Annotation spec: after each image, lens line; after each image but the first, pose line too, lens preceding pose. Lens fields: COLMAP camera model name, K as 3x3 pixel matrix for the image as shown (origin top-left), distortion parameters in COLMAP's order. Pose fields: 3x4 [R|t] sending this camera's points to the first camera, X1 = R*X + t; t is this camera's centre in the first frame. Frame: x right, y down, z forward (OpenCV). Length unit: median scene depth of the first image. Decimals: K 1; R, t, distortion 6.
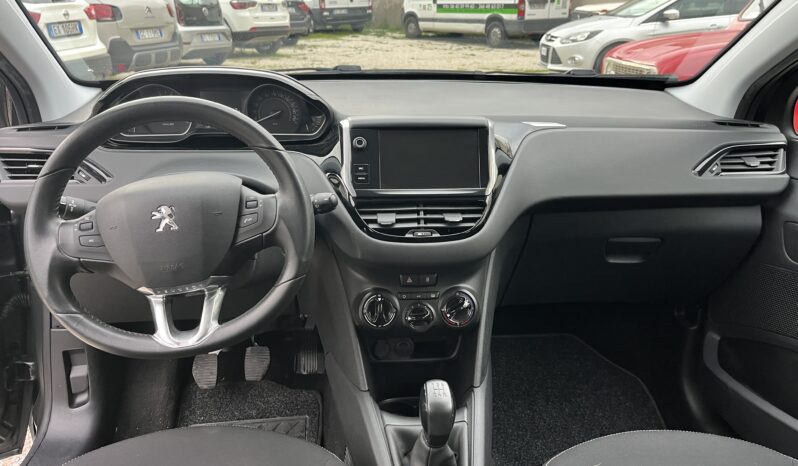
lens RADIAL K [[597.4, 0, 399.0], [0, 597.4, 233.0], [0, 0, 1]] dist [0.001885, -0.007224]
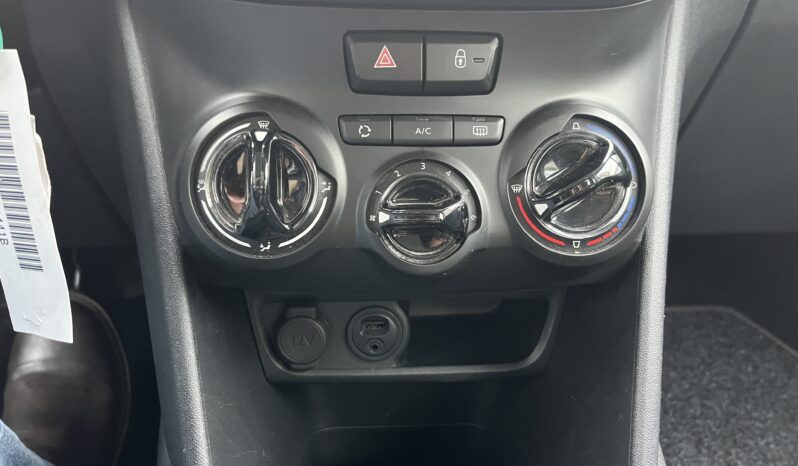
lens RADIAL K [[631.9, 0, 401.5], [0, 631.9, 218.6], [0, 0, 1]] dist [0.064346, -0.125100]
pose [[0.999685, 0.015664, -0.019612, 0.029793], [-0.015168, 0.999568, 0.025167, 0.136020], [0.019998, -0.024862, 0.999491, 0.733851]]
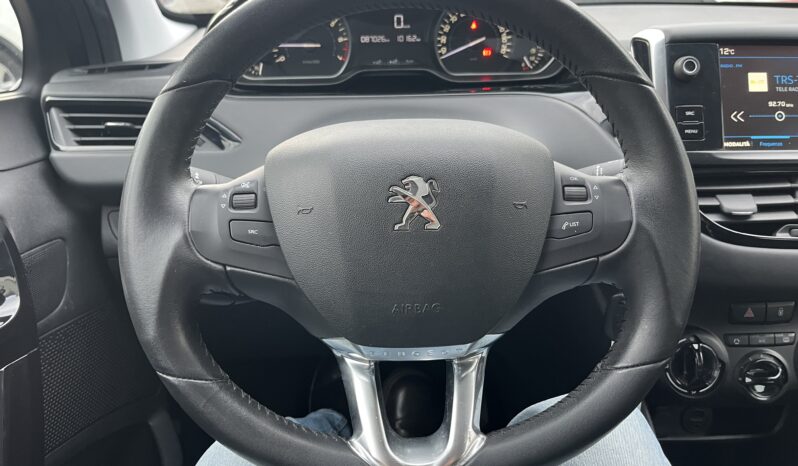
lens RADIAL K [[631.9, 0, 401.5], [0, 631.9, 218.6], [0, 0, 1]] dist [0.064346, -0.125100]
pose [[0.995978, -0.001800, -0.089584, -0.254928], [0.001417, 0.999990, -0.004341, -0.008251], [0.089591, 0.004196, 0.995970, 0.364374]]
